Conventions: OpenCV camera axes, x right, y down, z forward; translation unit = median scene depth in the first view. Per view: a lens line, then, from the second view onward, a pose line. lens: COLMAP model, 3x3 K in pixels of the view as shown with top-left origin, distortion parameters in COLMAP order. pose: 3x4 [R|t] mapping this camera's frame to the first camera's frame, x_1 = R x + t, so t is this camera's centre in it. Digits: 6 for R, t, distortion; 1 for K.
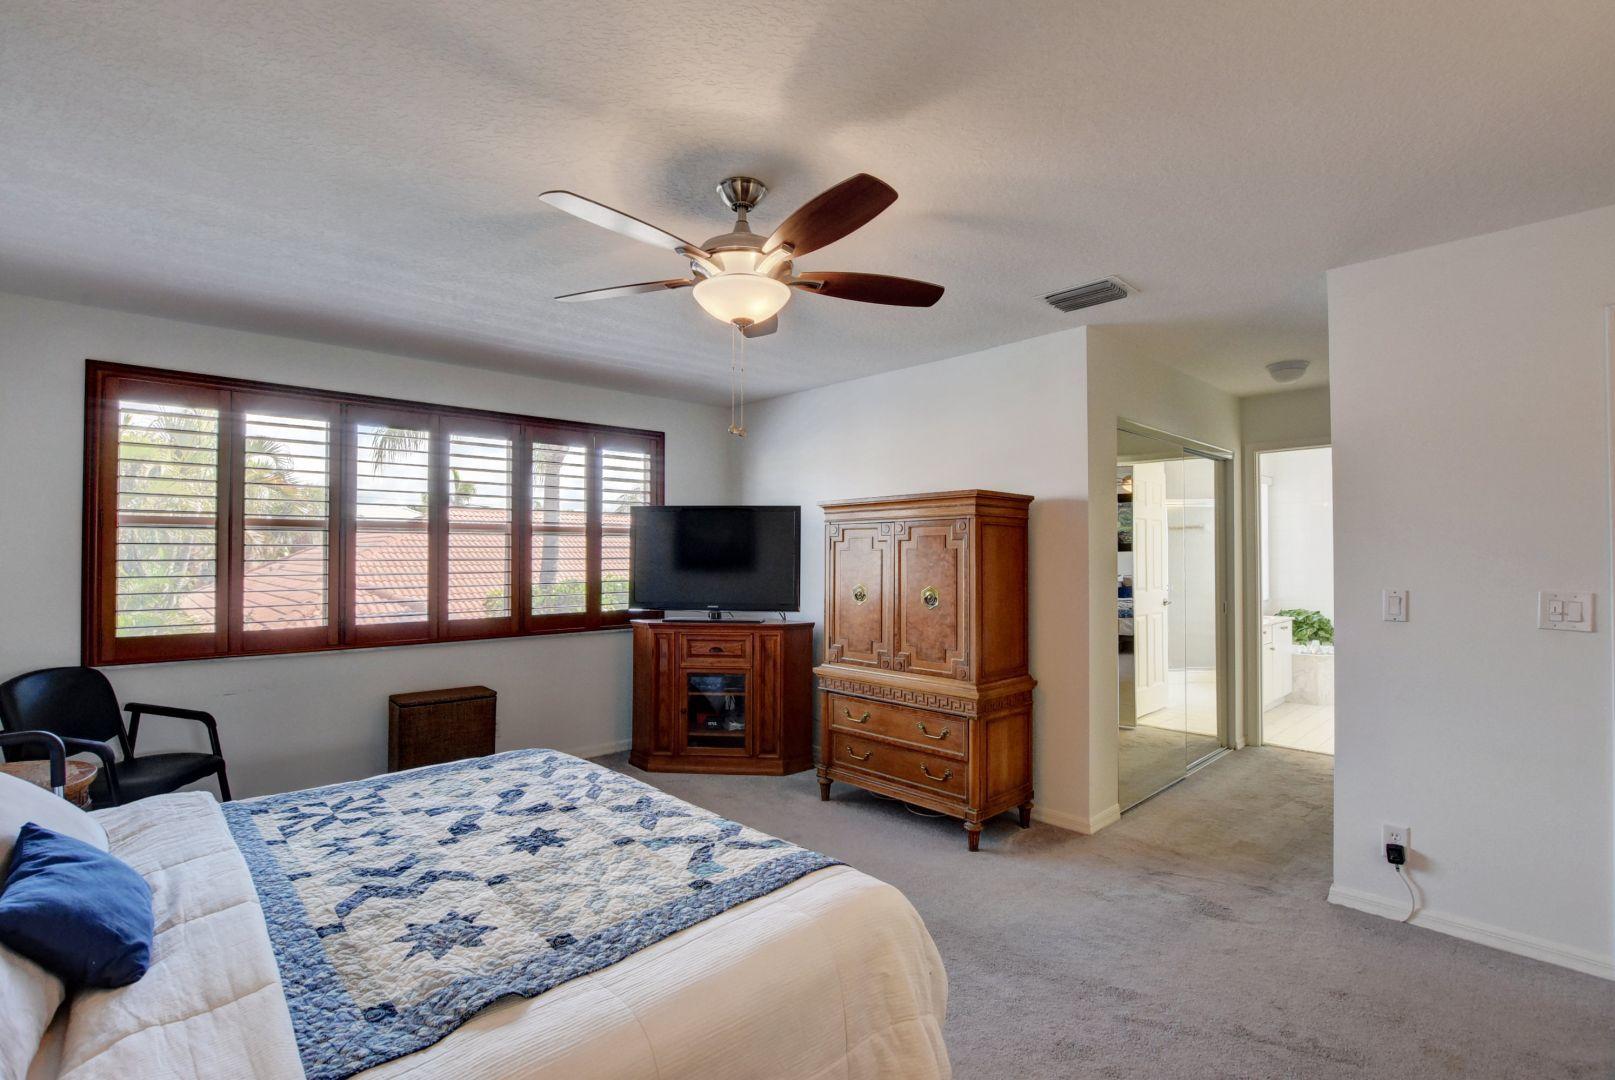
lens RADIAL K [[742.9, 0, 805.5], [0, 742.9, 525.6], [0, 0, 1]] dist [0.150318, 0.000087]
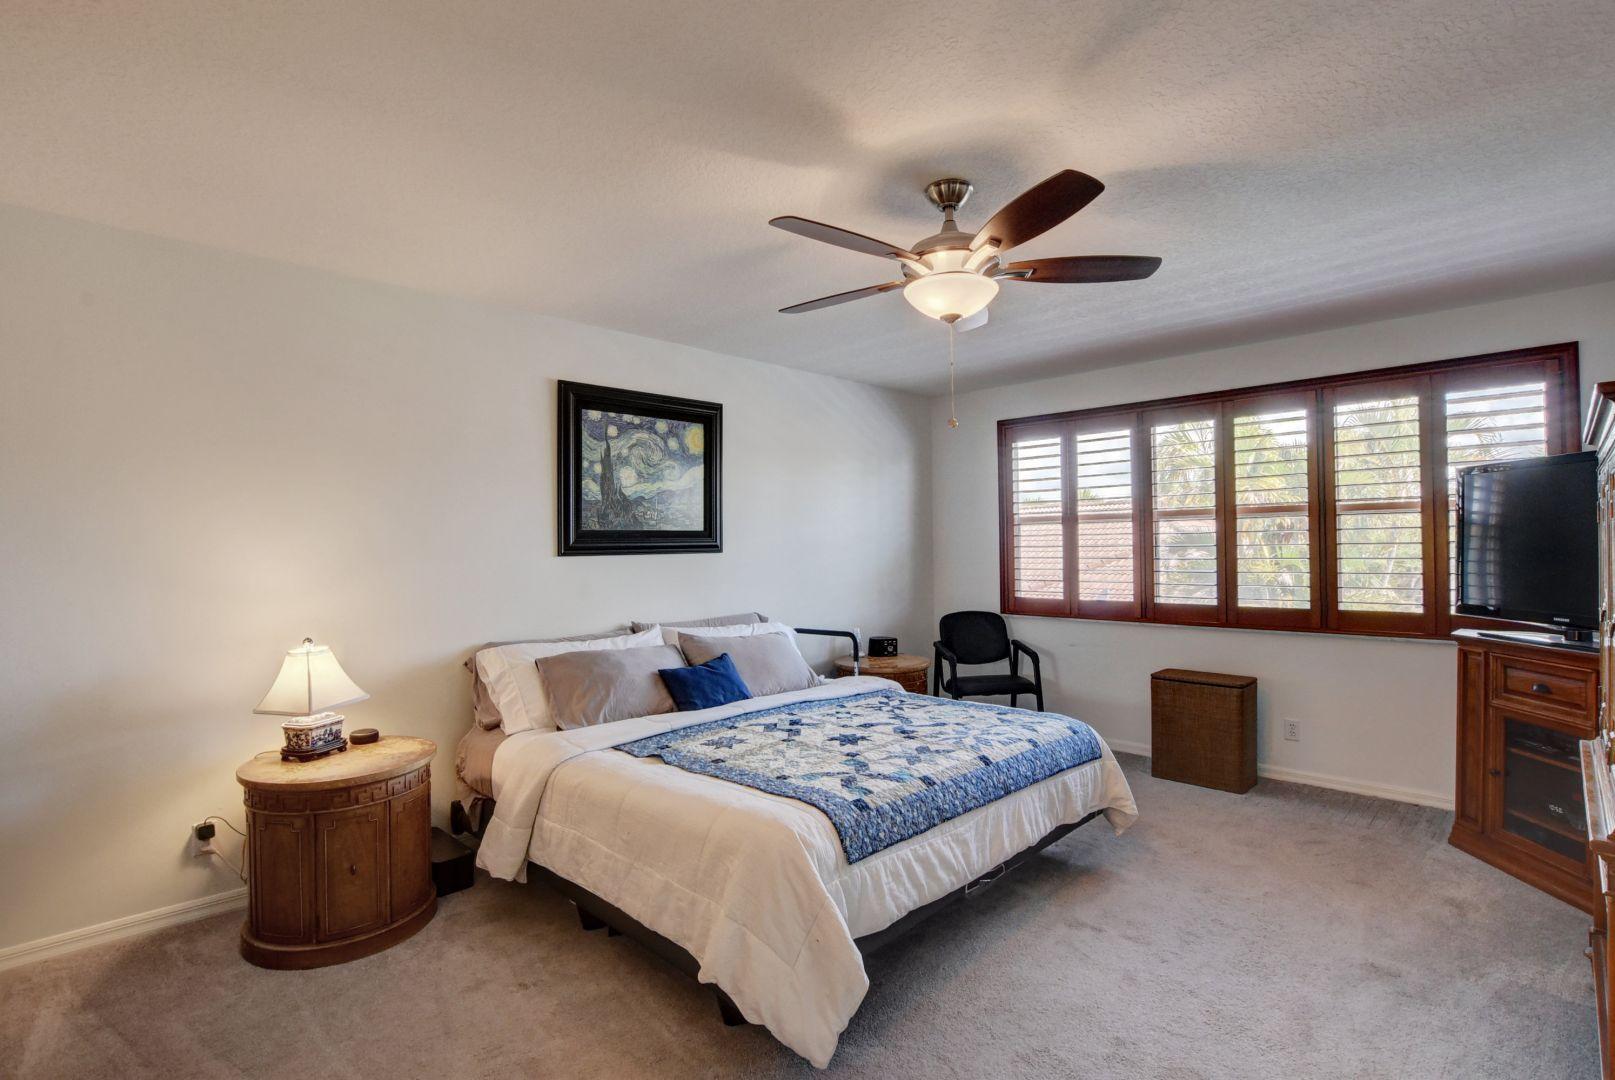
lens RADIAL K [[843.3, 0, 807.5], [0, 843.3, 540.0], [0, 0, 1]] dist [-0.081619, 0.000409]
pose [[0.058947, -0.017581, -0.998106, 0.575524], [0.056471, 0.998303, -0.014250, 0.022491], [0.996663, -0.055524, 0.059840, 0.397999]]
